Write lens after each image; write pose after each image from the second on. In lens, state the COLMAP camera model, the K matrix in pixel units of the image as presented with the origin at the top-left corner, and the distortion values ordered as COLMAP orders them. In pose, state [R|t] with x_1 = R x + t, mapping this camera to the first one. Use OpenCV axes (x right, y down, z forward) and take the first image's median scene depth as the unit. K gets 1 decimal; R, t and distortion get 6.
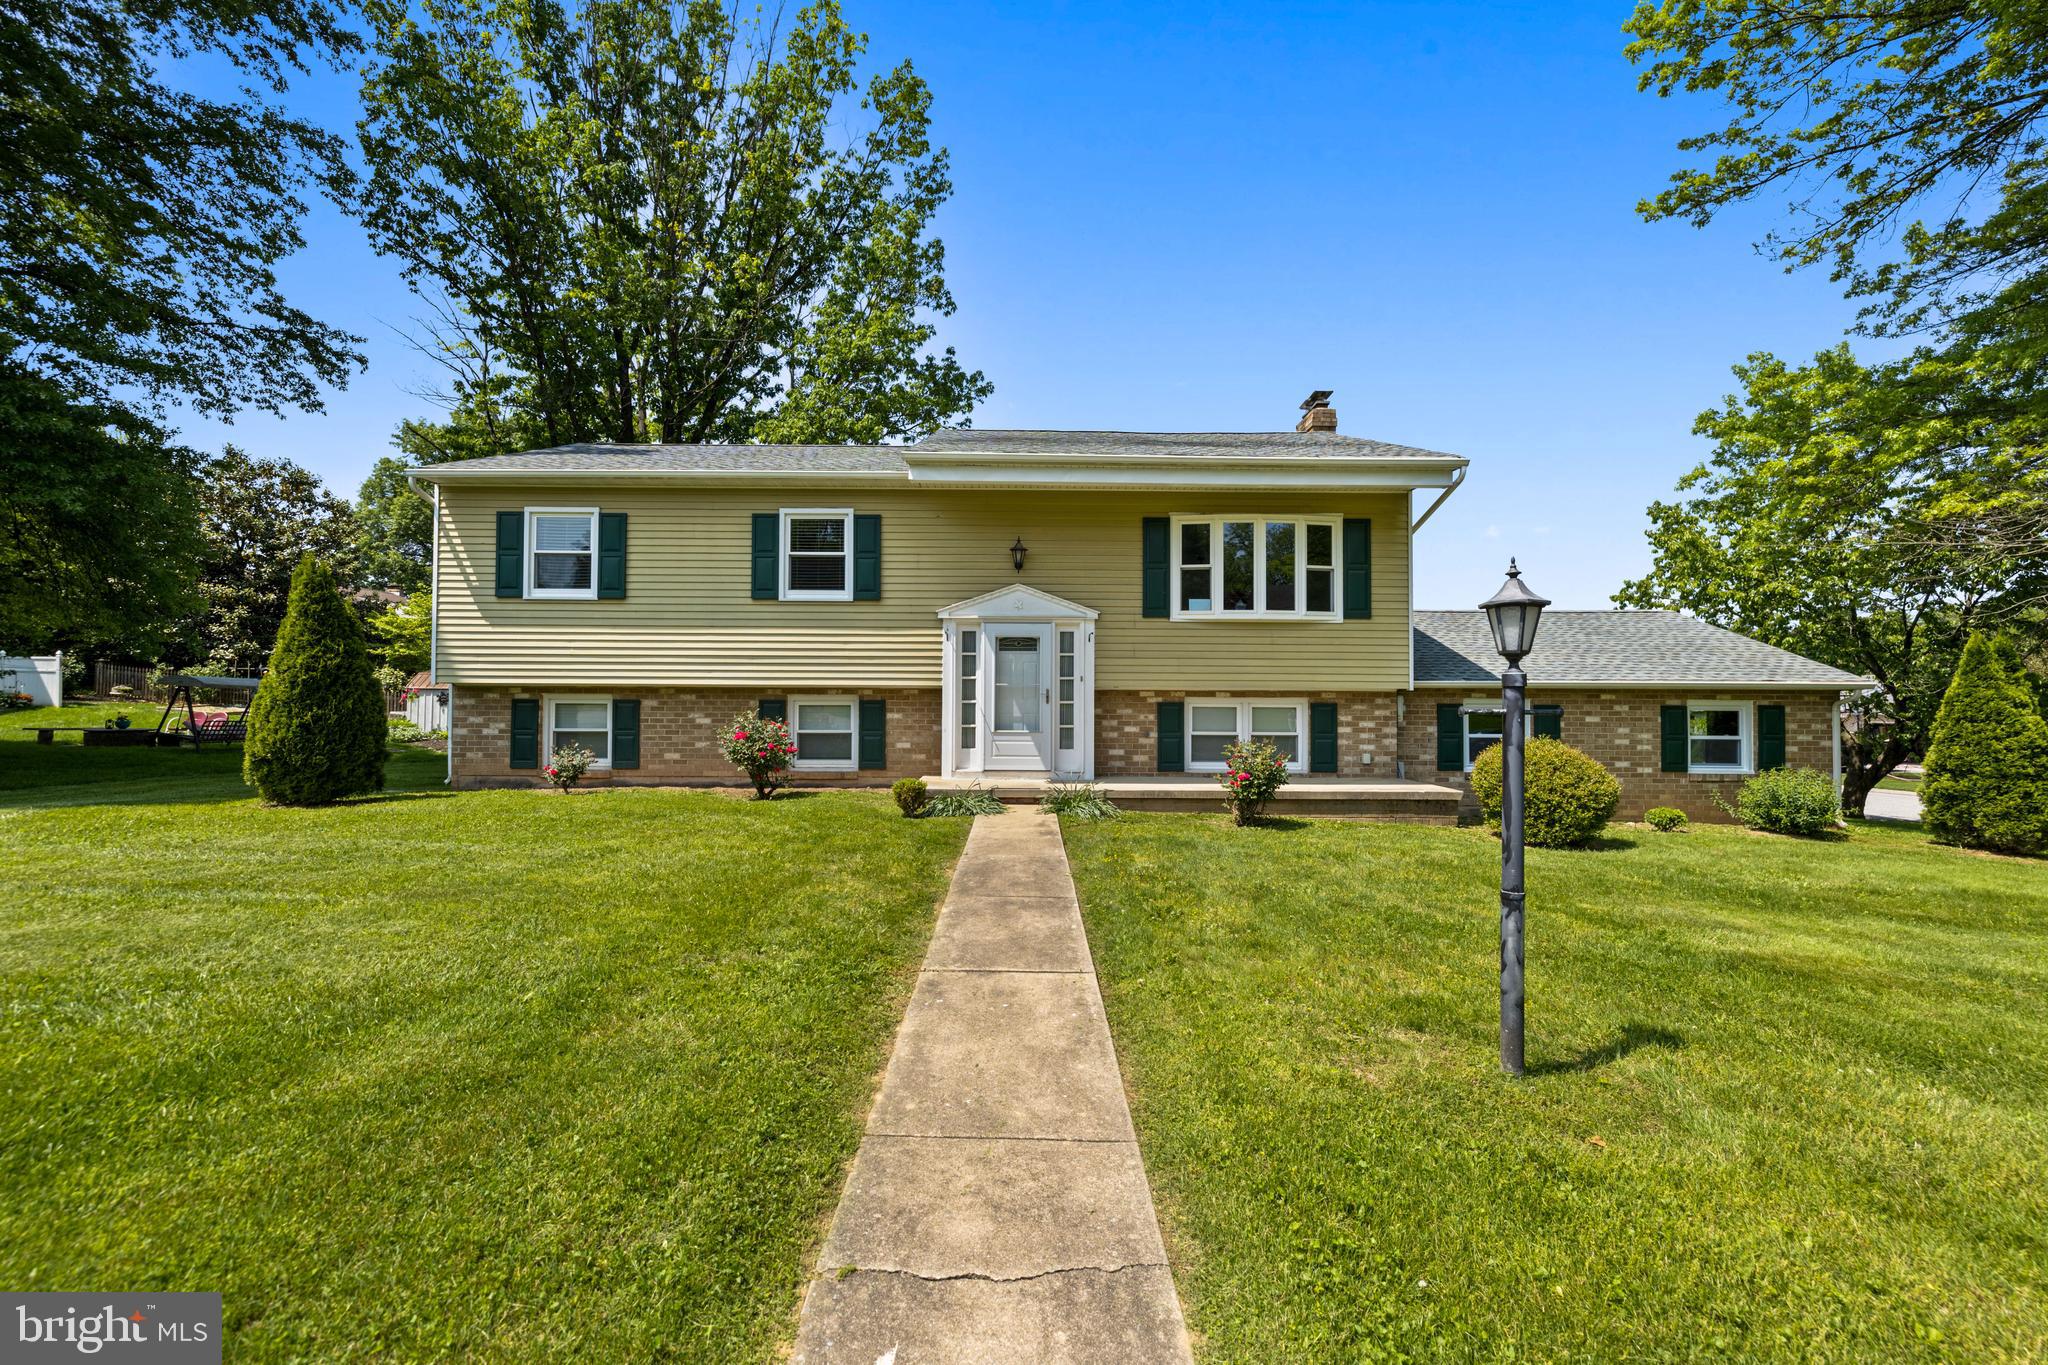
lens RADIAL K [[882.8, 0, 1041.6], [0, 882.8, 675.2], [0, 0, 1]] dist [-0.000431, 0.001129]
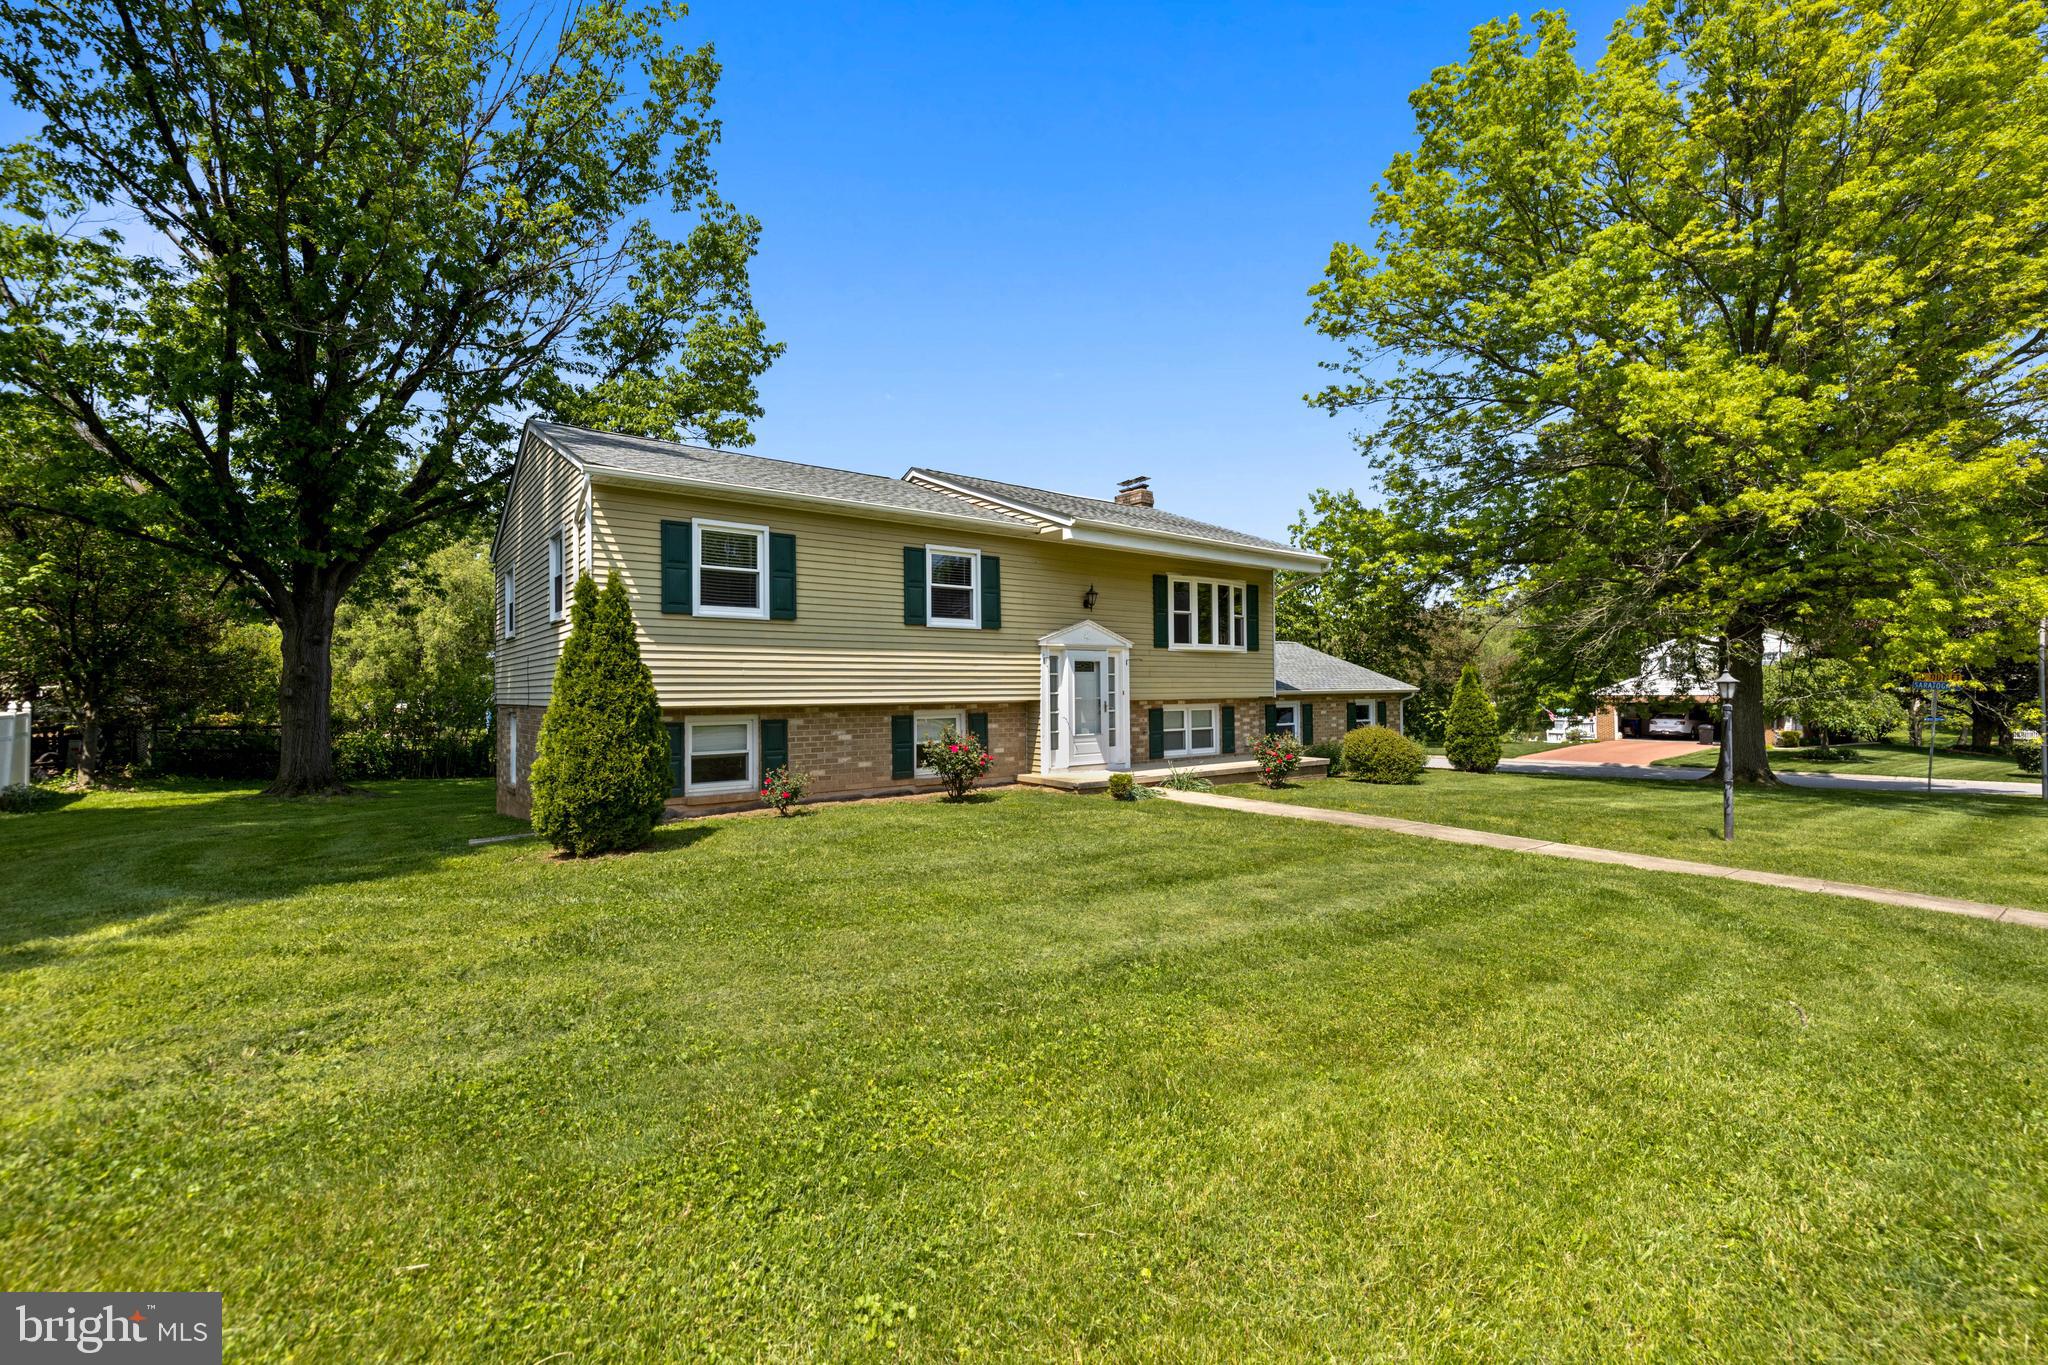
lens RADIAL K [[882.8, 0, 1042.3], [0, 882.8, 685.9], [0, 0, 1]] dist [-0.000431, 0.001129]
pose [[0.785291, -0.008416, 0.619070, -0.870157], [0.003655, 0.999953, 0.008957, -0.018704], [-0.619117, -0.004771, 0.785285, 0.028469]]
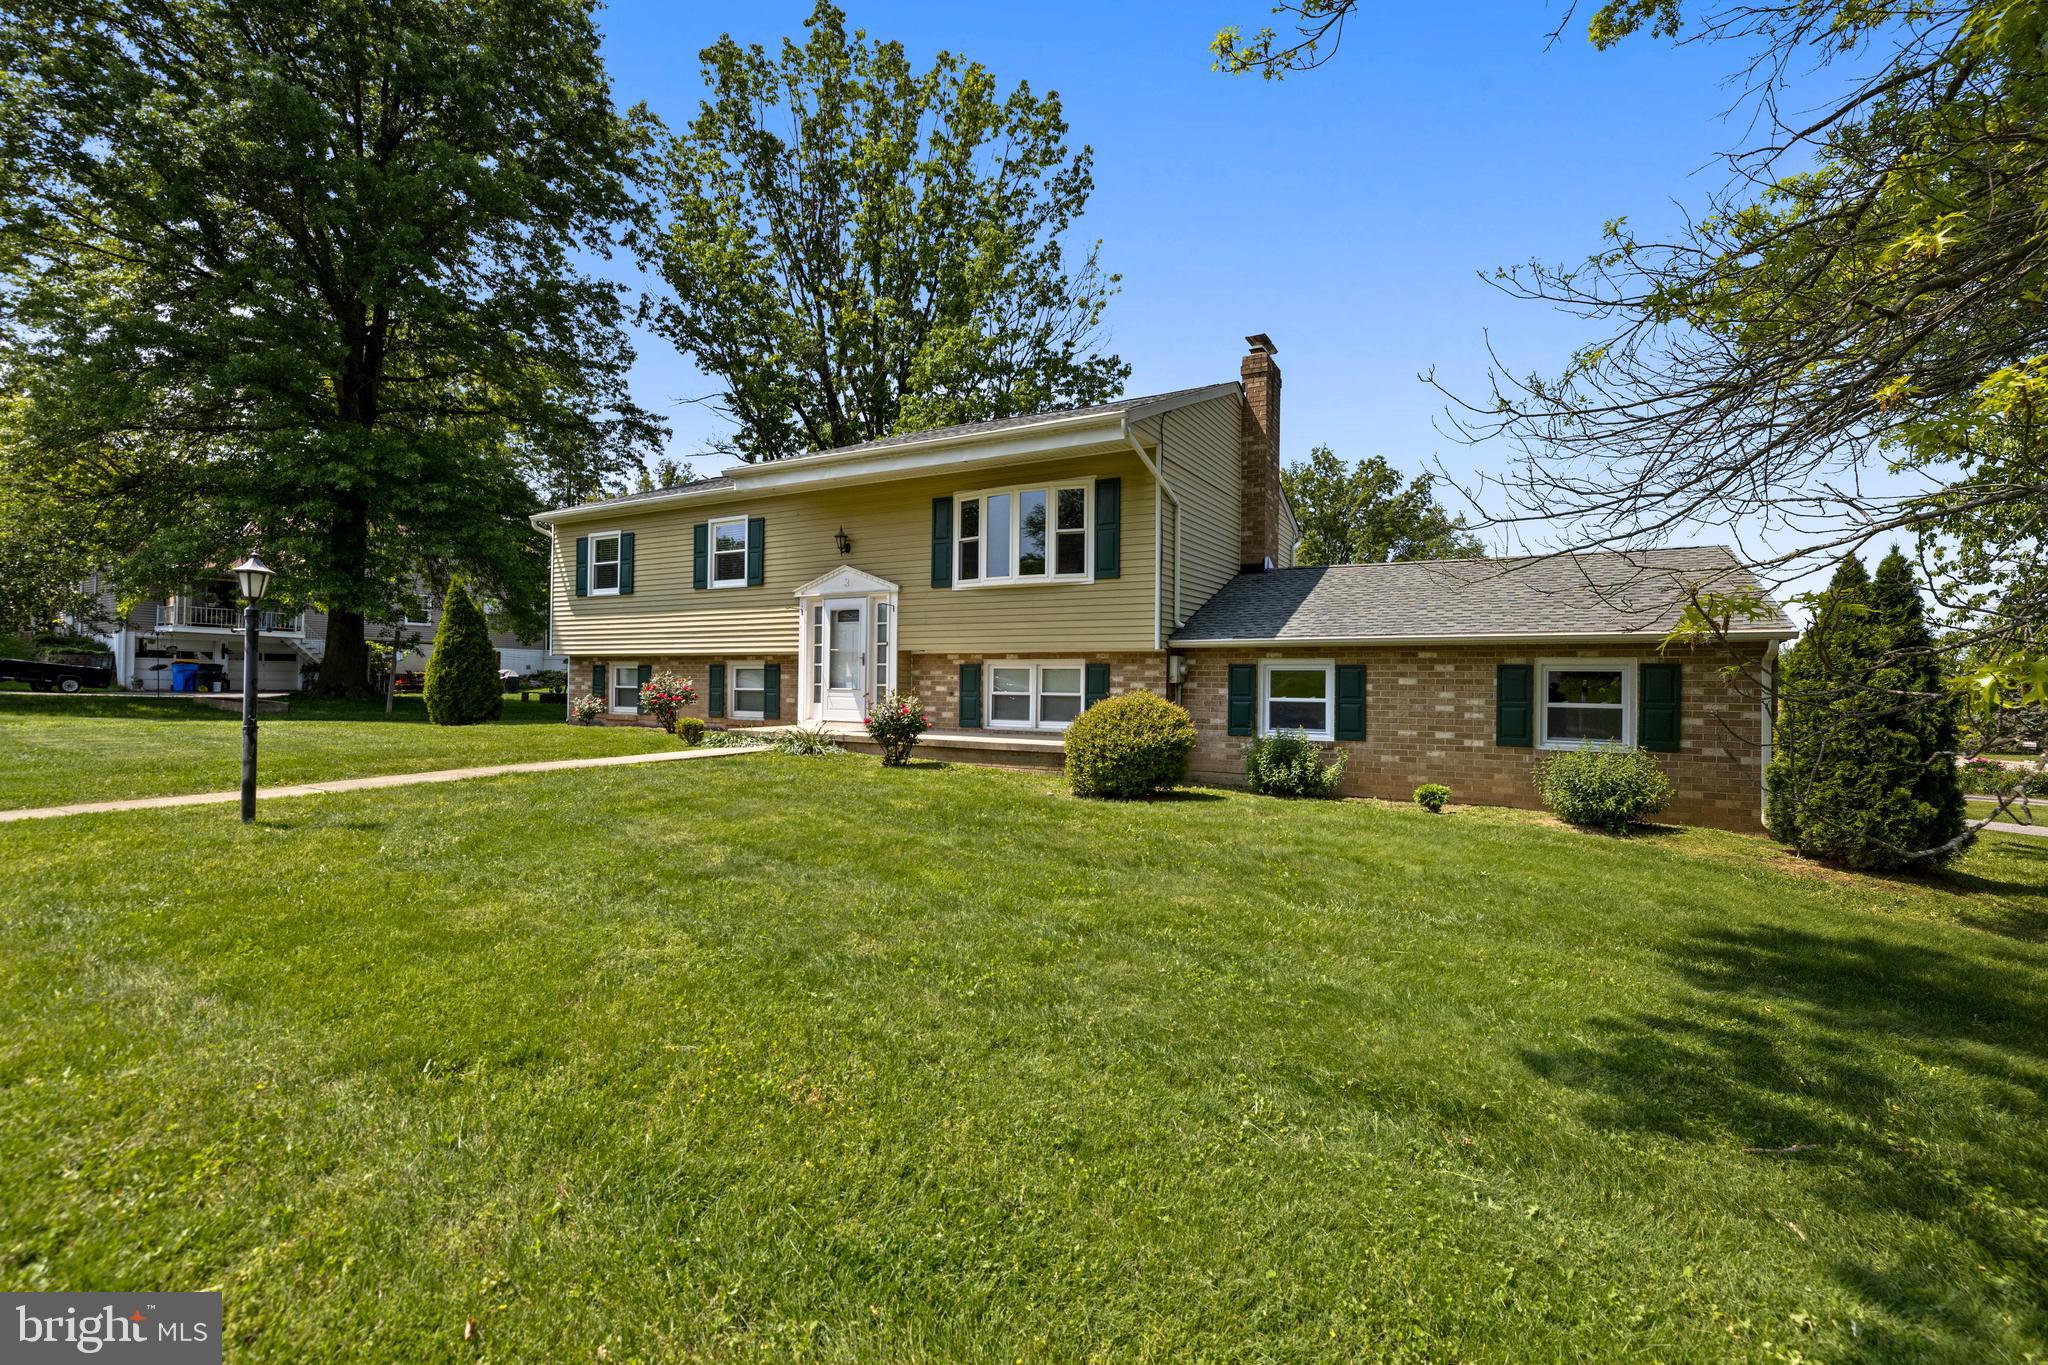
lens RADIAL K [[911.2, 0, 1019.7], [0, 911.2, 675.4], [0, 0, 1]] dist [-0.012637, -0.000115]
pose [[0.861439, -0.001491, -0.507859, 0.795727], [0.008977, 0.999884, 0.012292, 0.031950], [0.507781, -0.015148, 0.861353, 0.057119]]
